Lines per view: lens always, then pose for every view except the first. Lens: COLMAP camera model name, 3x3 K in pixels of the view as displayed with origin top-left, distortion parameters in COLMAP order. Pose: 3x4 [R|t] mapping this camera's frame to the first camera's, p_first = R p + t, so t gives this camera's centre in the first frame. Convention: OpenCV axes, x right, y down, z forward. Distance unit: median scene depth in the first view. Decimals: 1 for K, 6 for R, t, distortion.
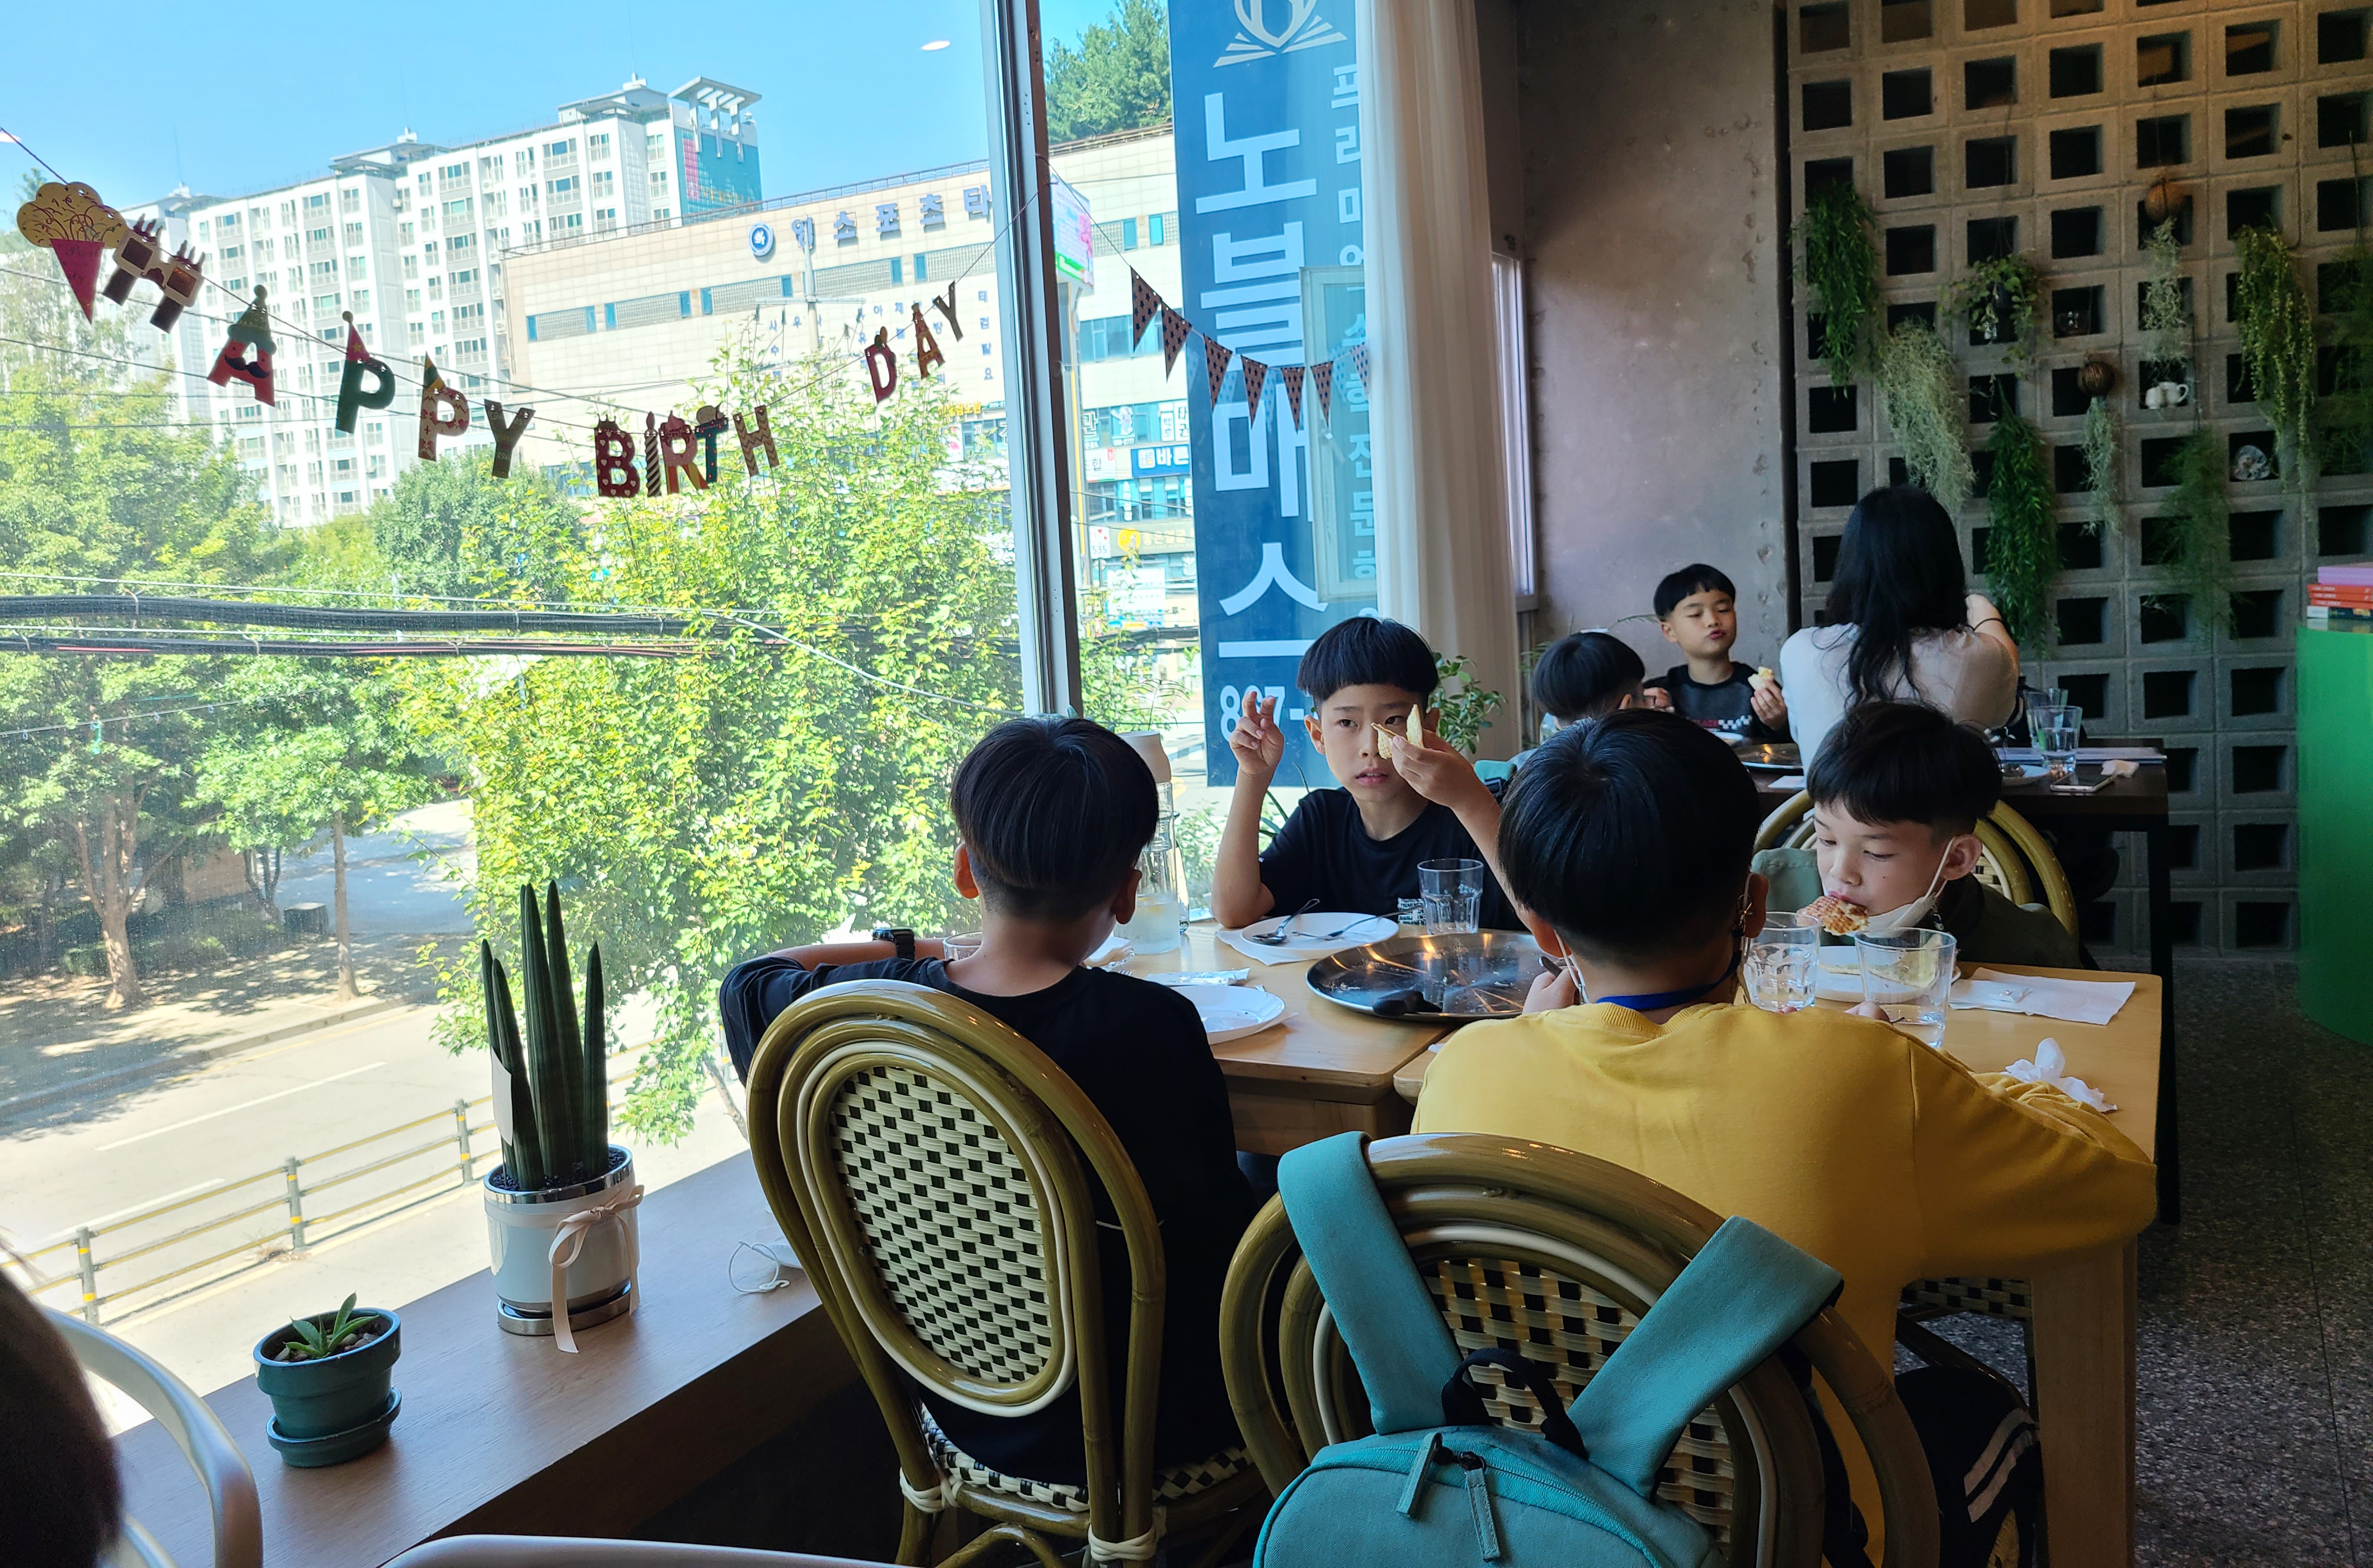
lens RADIAL K [[1731.4, 0, 1194.2], [0, 1731.4, 763.6], [0, 0, 1]] dist [0.019063, -0.002255]
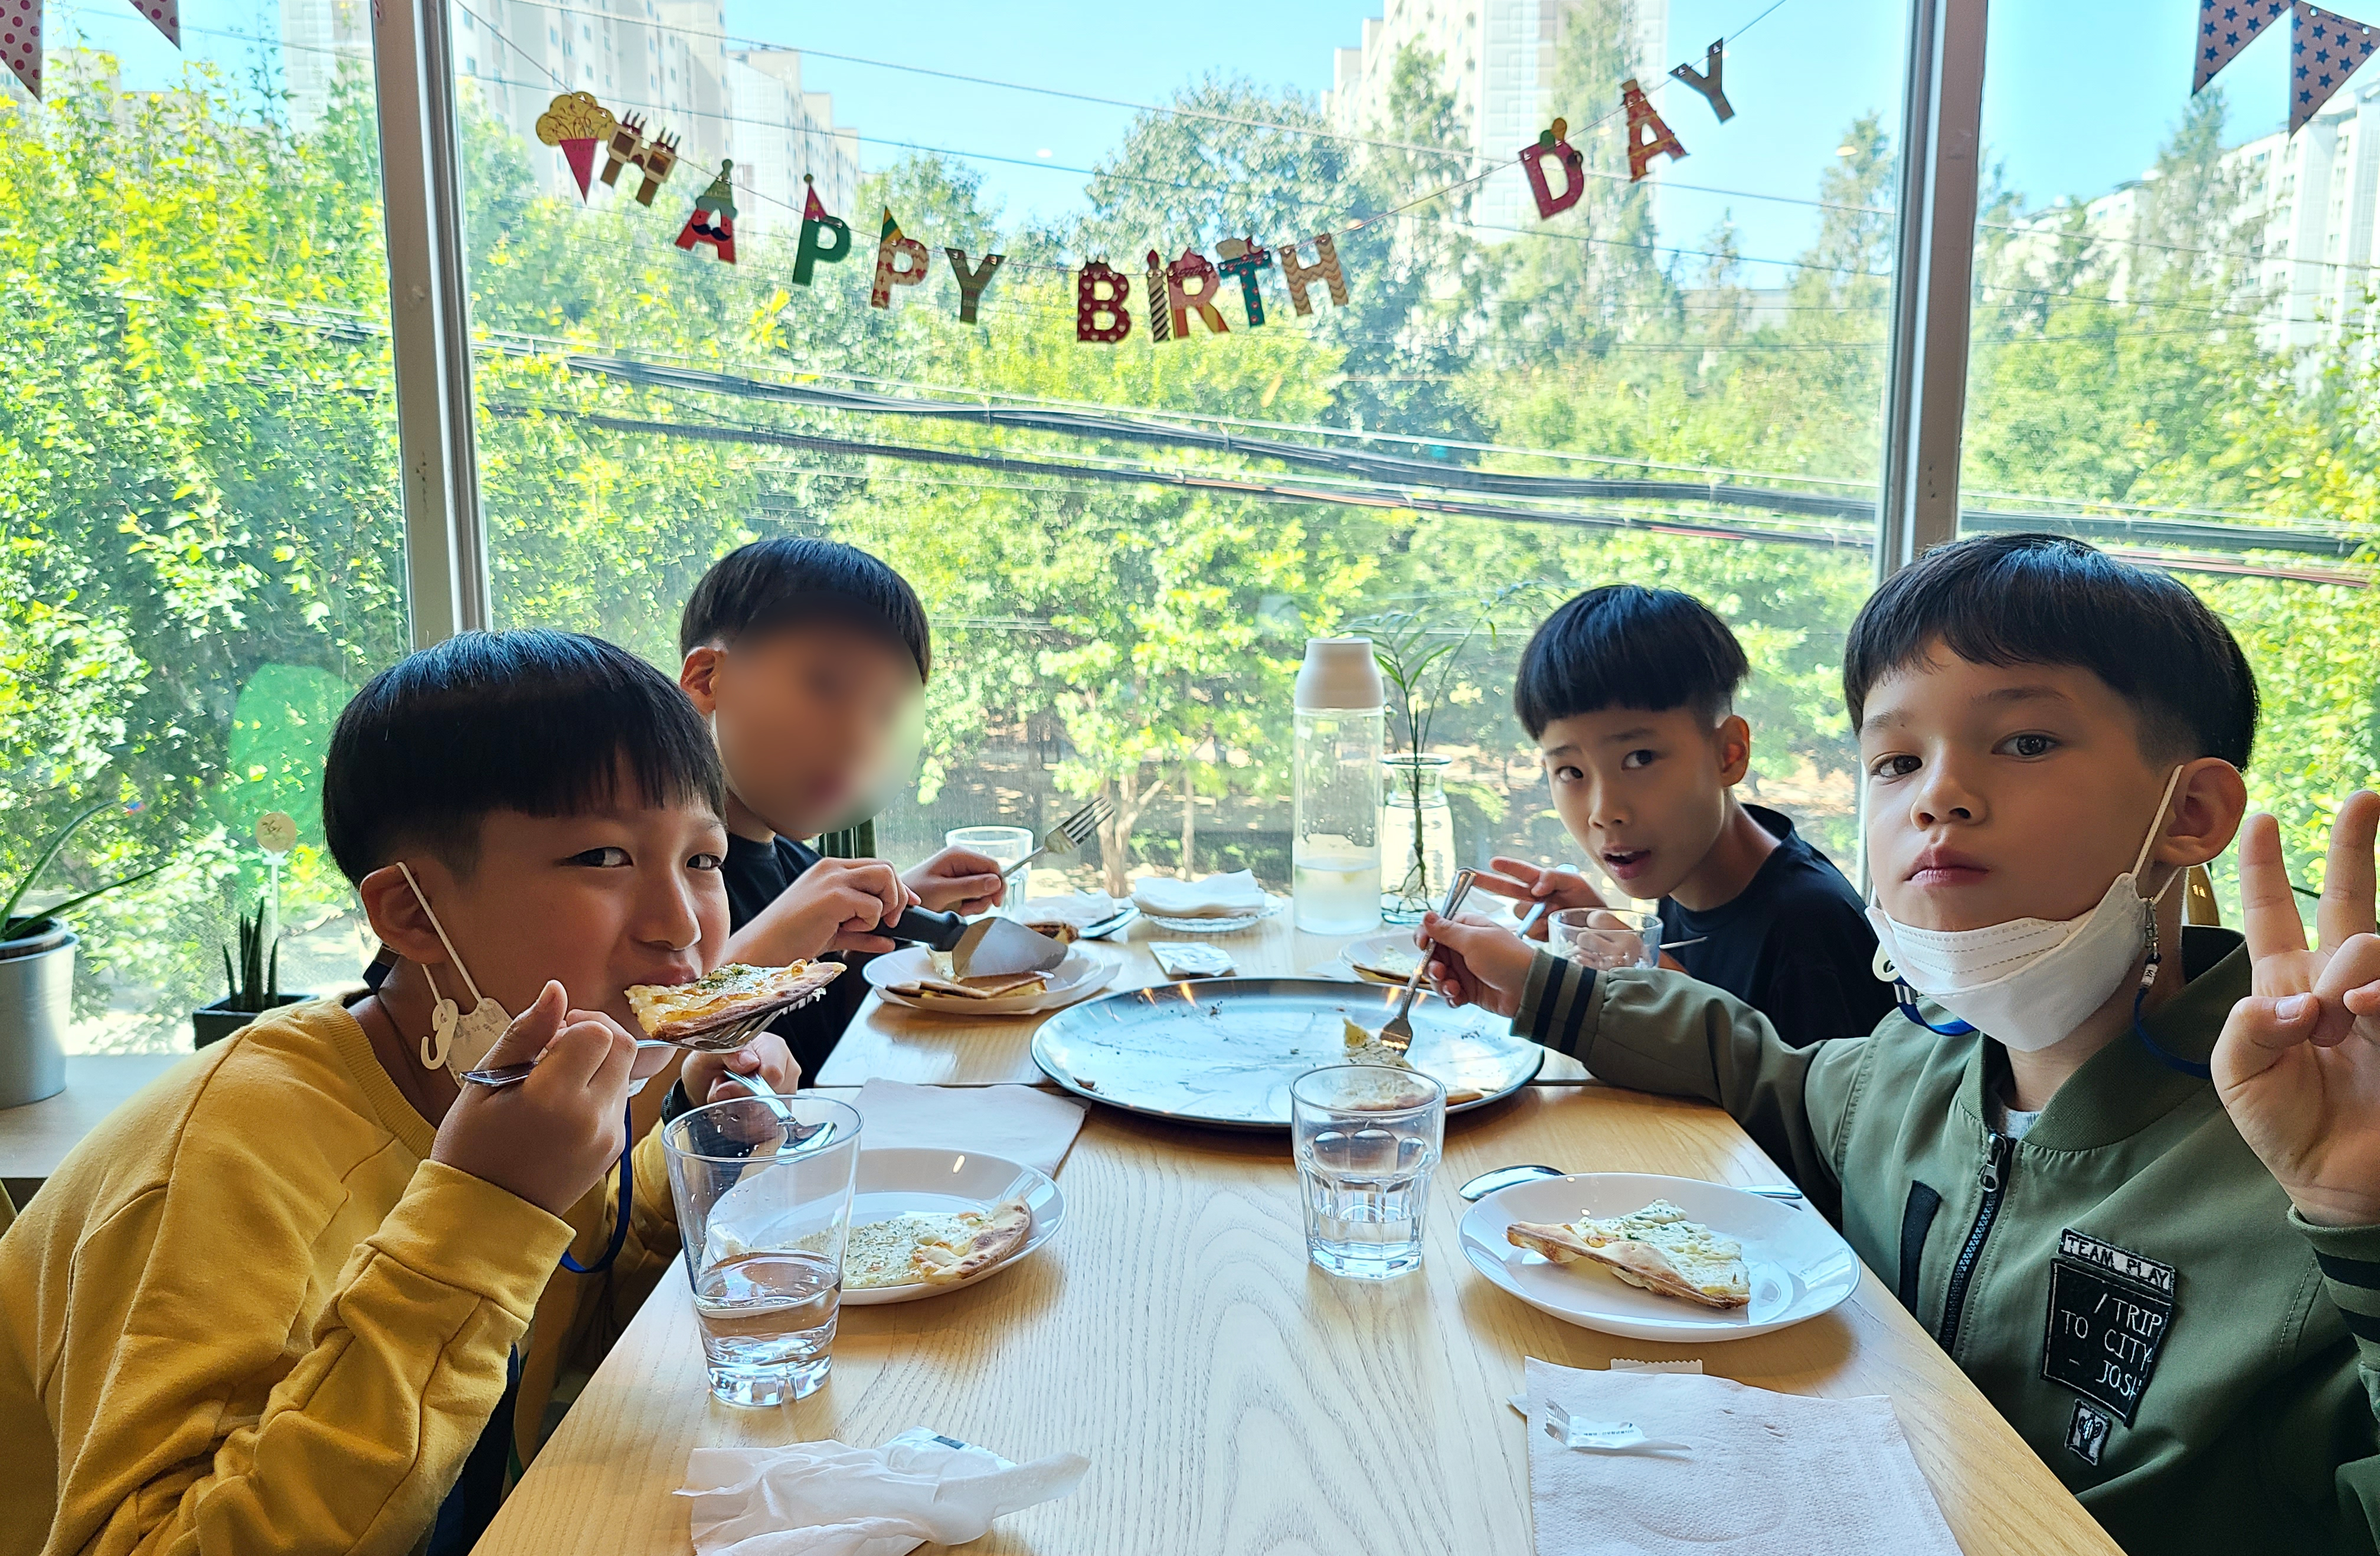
lens RADIAL K [[1753.2, 0, 1195.3], [0, 1753.2, 778.6], [0, 0, 1]] dist [0.029575, -0.000136]
pose [[0.484810, 0.177019, -0.856518, 0.136123], [-0.130031, 0.983009, 0.129560, -0.011720], [0.864900, 0.048562, 0.499590, 0.136594]]
